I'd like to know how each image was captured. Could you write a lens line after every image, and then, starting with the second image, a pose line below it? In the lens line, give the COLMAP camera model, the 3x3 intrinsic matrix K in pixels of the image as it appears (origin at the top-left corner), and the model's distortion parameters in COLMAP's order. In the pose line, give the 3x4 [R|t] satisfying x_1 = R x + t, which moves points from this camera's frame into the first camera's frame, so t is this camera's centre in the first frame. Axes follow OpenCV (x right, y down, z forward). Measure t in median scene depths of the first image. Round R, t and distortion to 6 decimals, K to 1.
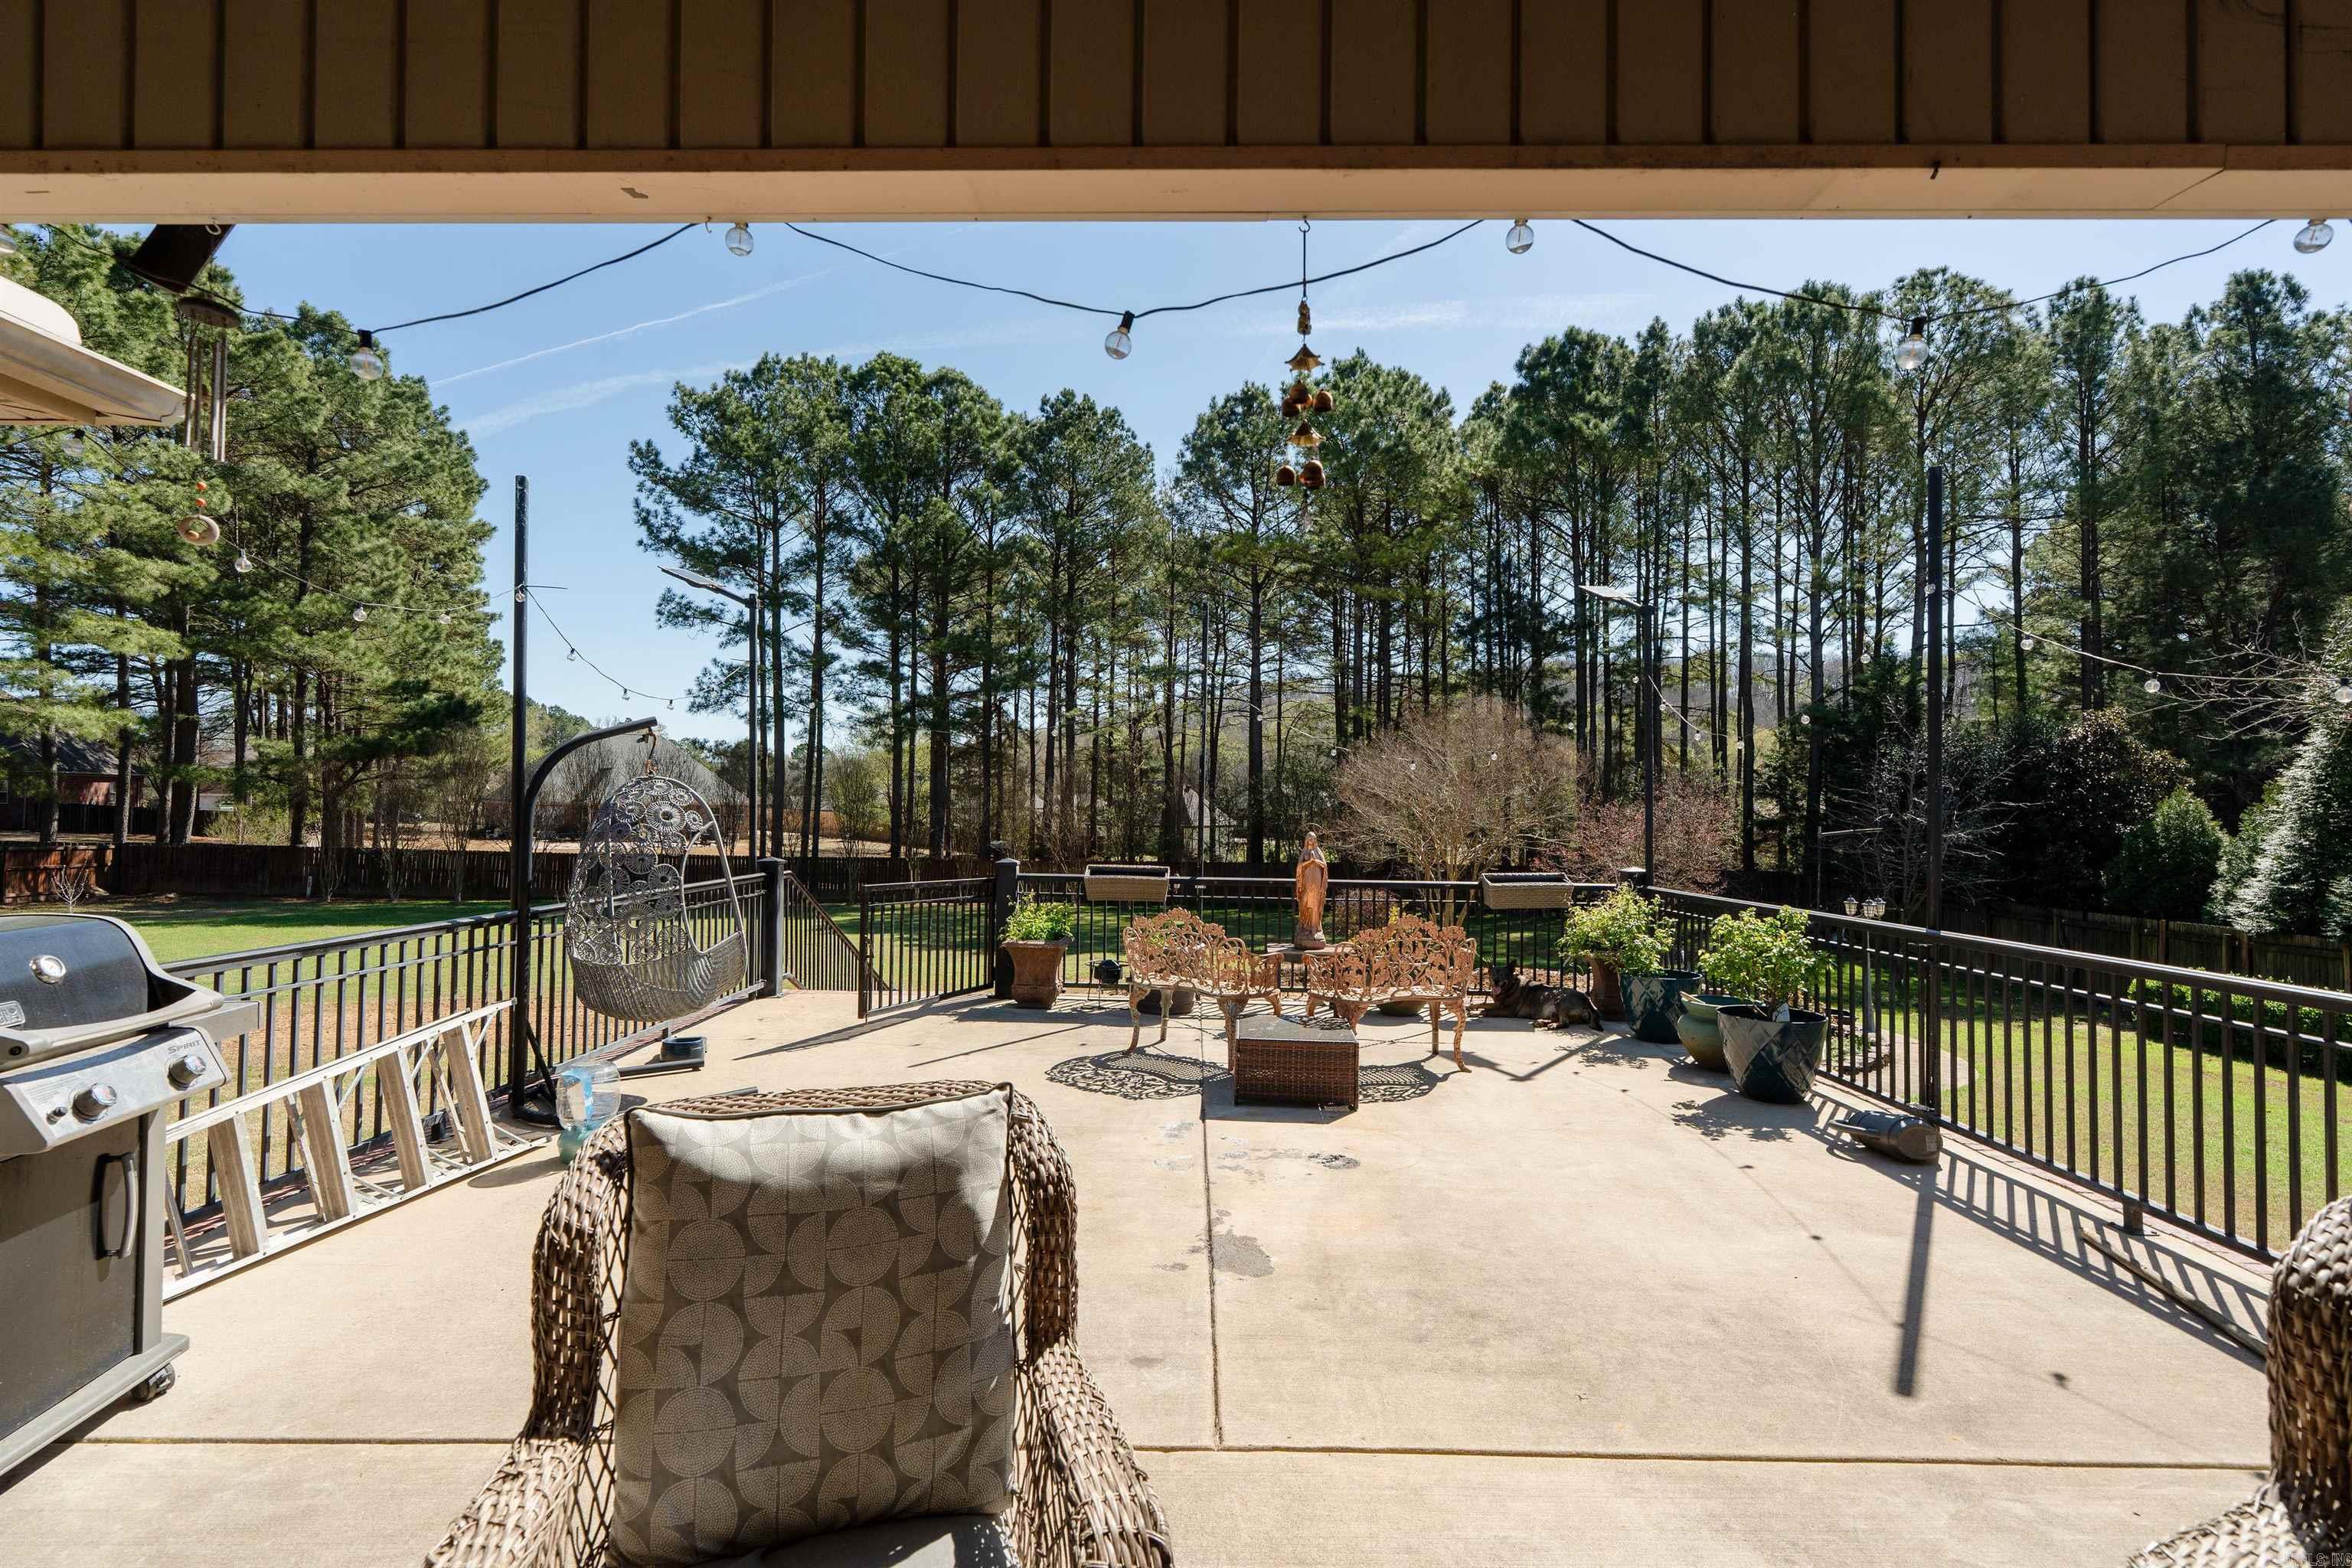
lens RADIAL K [[1048.9, 0, 1169.8], [0, 1048.9, 779.7], [0, 0, 1]] dist [-0.002785, 0.001551]
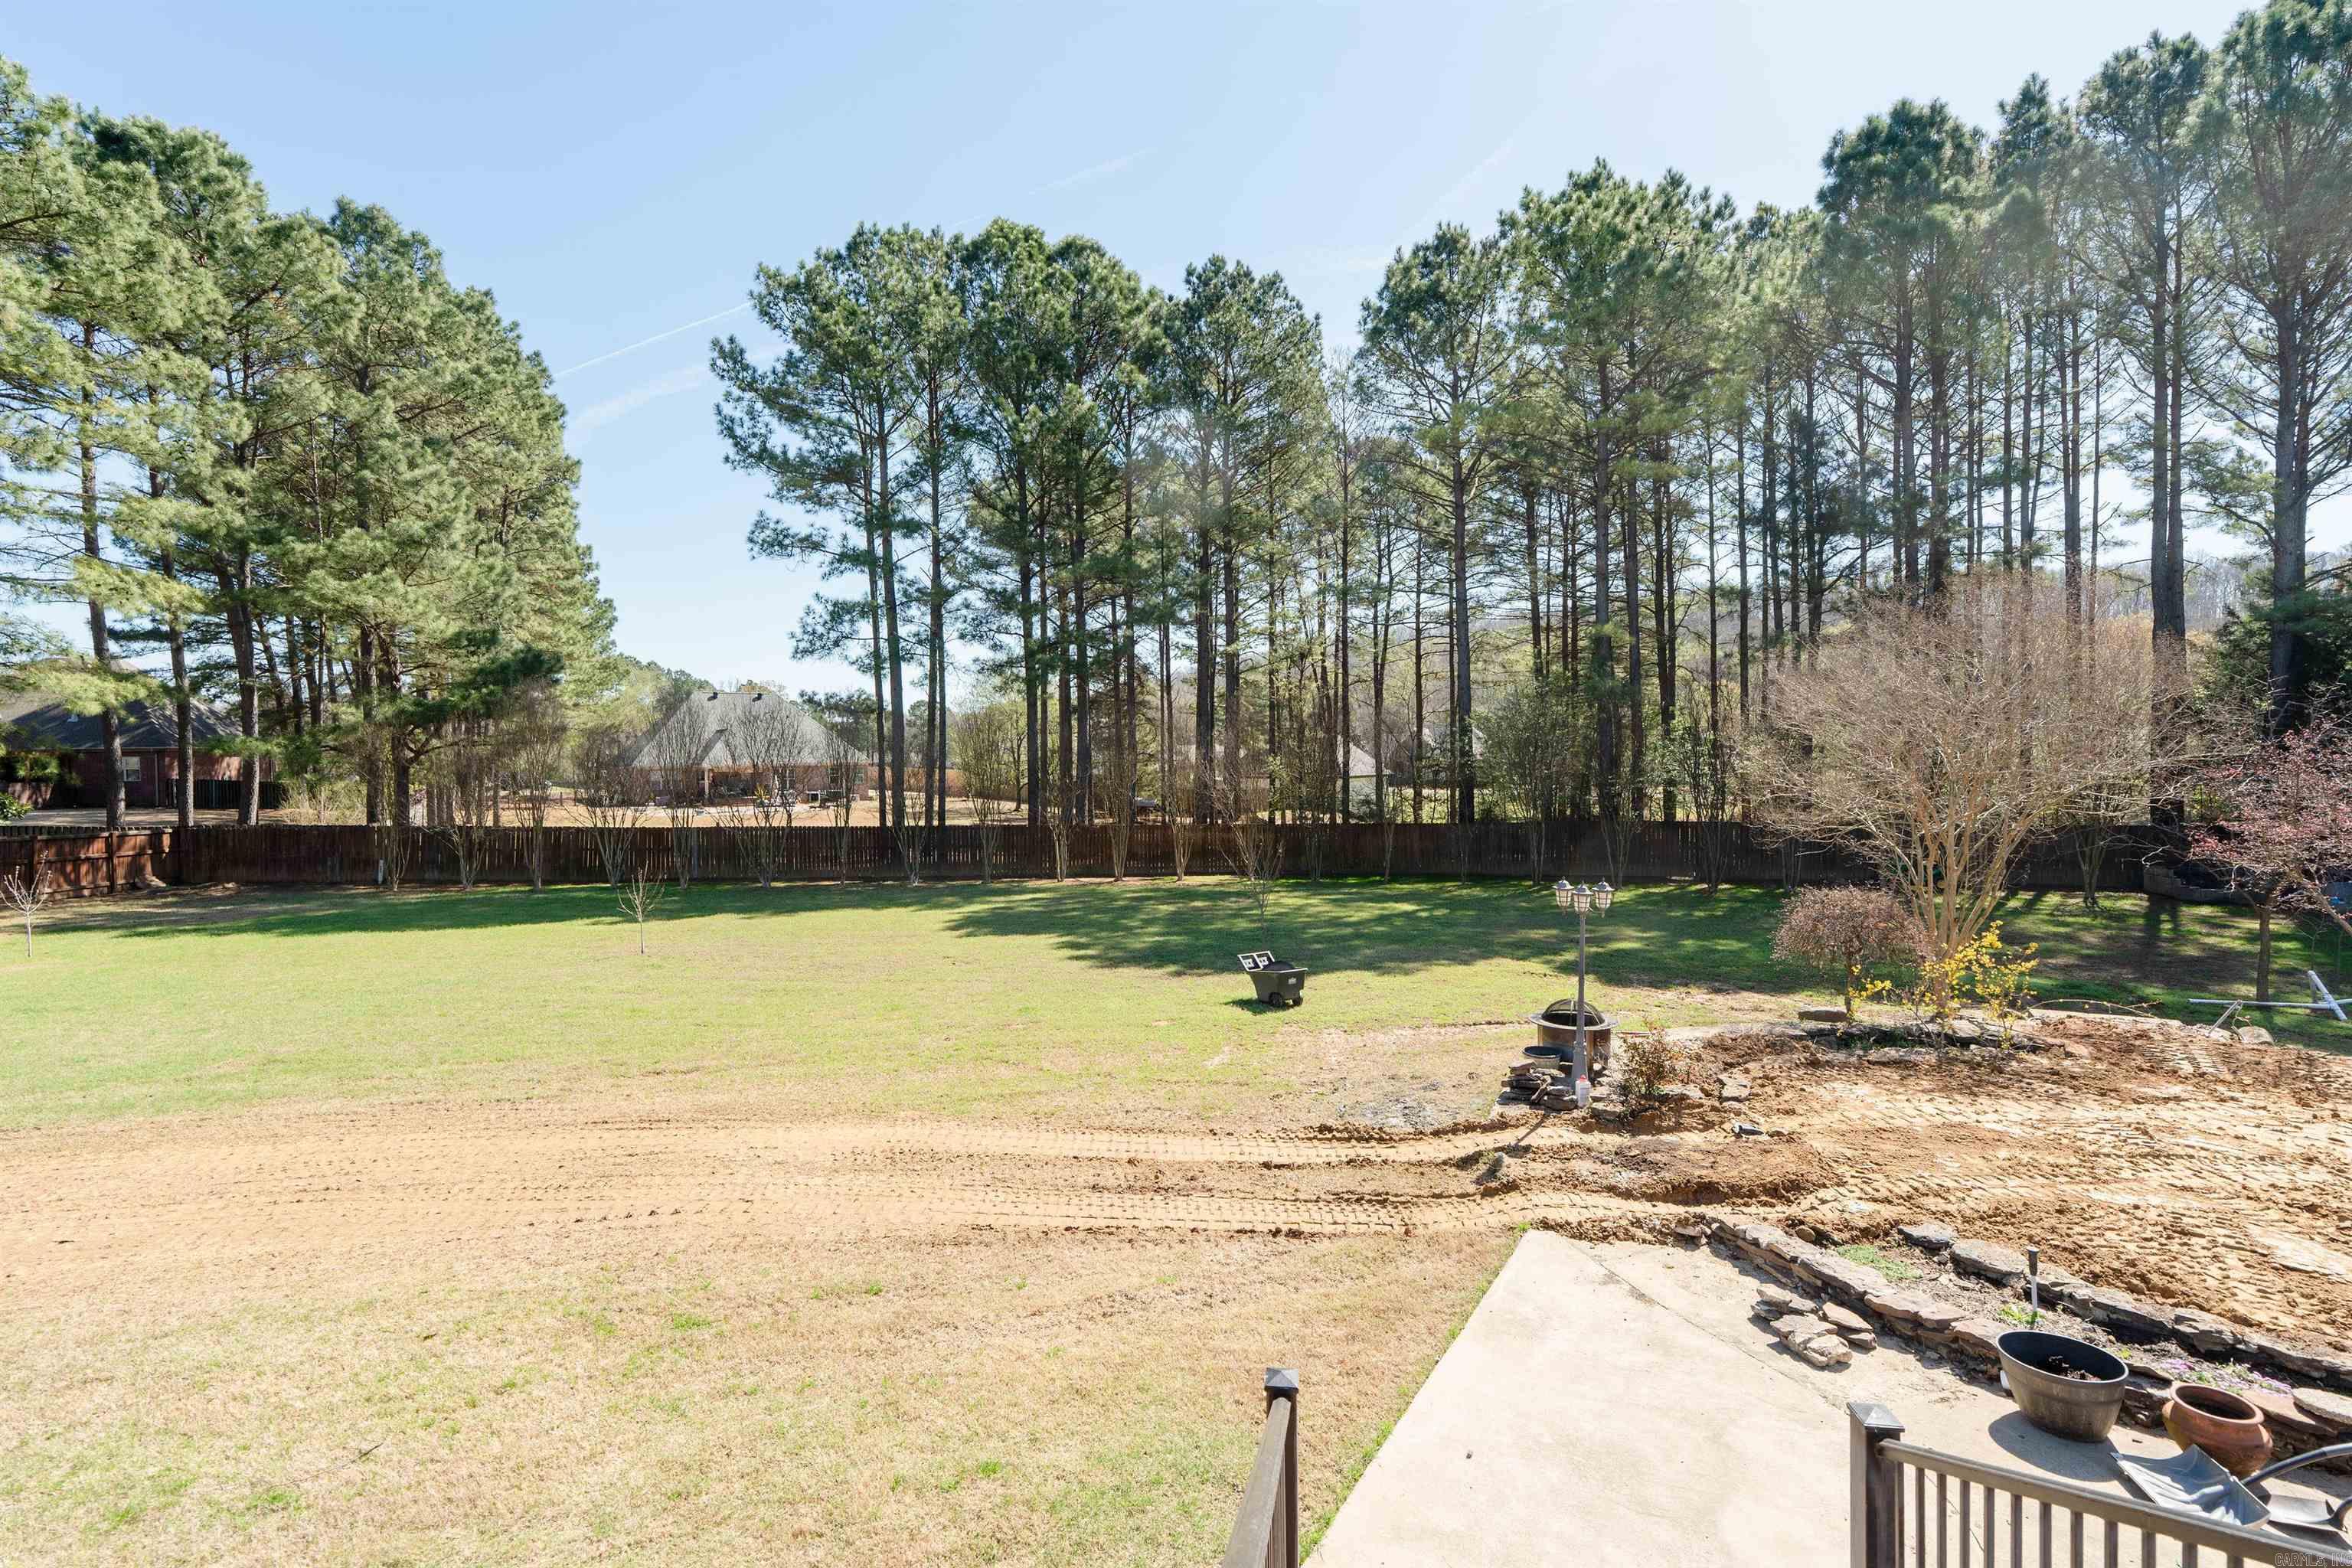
lens RADIAL K [[1009.4, 0, 1176.0], [0, 1009.4, 784.0], [0, 0, 1]] dist [-0.001303, -0.000269]
pose [[0.995243, -0.020874, -0.095163, -0.070186], [0.026163, 0.998162, 0.054672, 0.000375], [0.093847, -0.056902, 0.993959, 0.202389]]
